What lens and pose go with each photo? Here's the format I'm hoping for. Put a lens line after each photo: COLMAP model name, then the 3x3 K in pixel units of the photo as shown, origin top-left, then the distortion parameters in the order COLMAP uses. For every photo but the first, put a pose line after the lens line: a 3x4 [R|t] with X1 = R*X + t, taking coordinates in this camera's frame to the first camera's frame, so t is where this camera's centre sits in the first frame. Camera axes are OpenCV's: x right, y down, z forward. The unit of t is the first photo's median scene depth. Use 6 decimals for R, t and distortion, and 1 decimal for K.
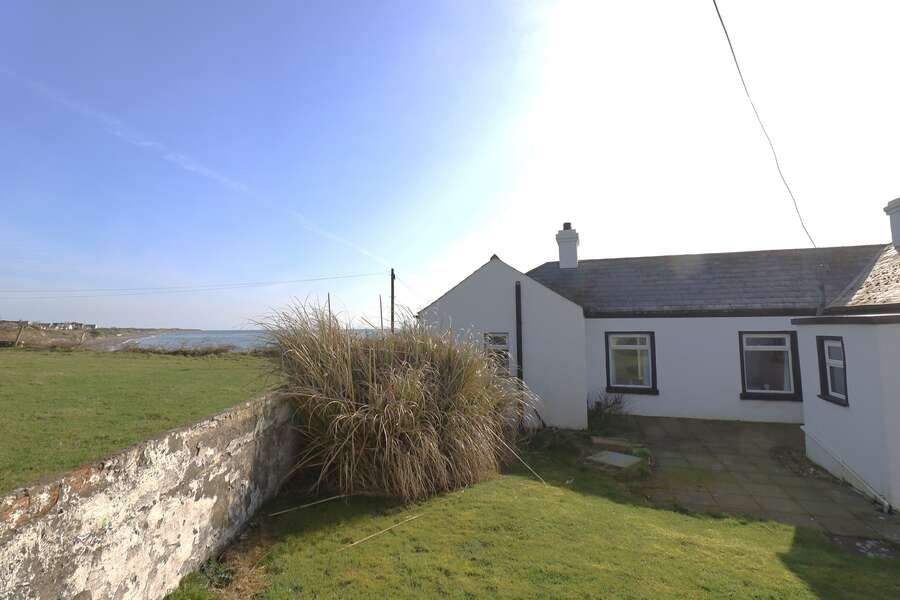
lens RADIAL K [[403.8, 0, 451.4], [0, 403.8, 294.7], [0, 0, 1]] dist [-0.000017, -0.013412]
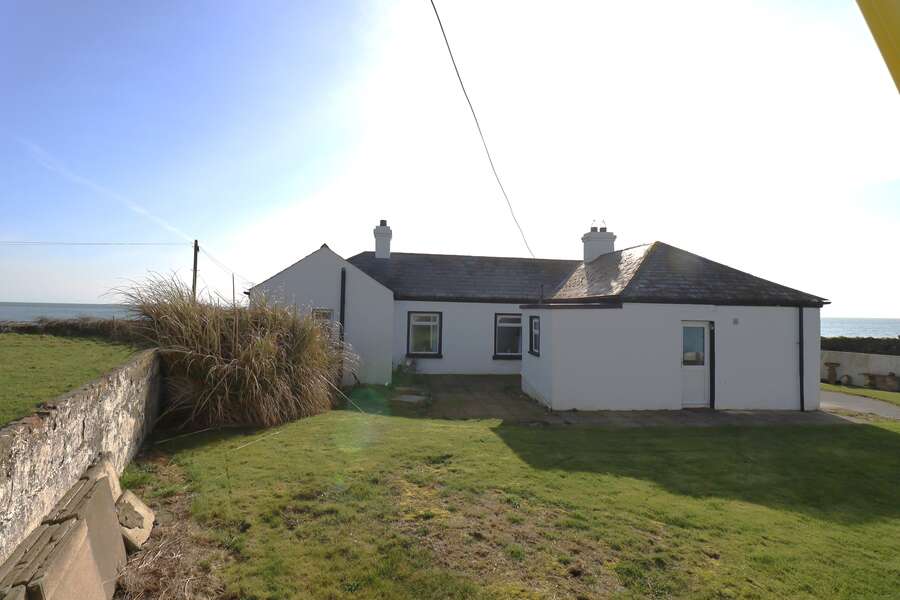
lens RADIAL K [[403.8, 0, 451.4], [0, 403.8, 294.7], [0, 0, 1]] dist [-0.000017, -0.013412]
pose [[0.890061, 0.043803, 0.453732, -0.098040], [-0.064129, 0.997505, 0.029500, -0.009097], [-0.451308, -0.055354, 0.890650, -0.244377]]
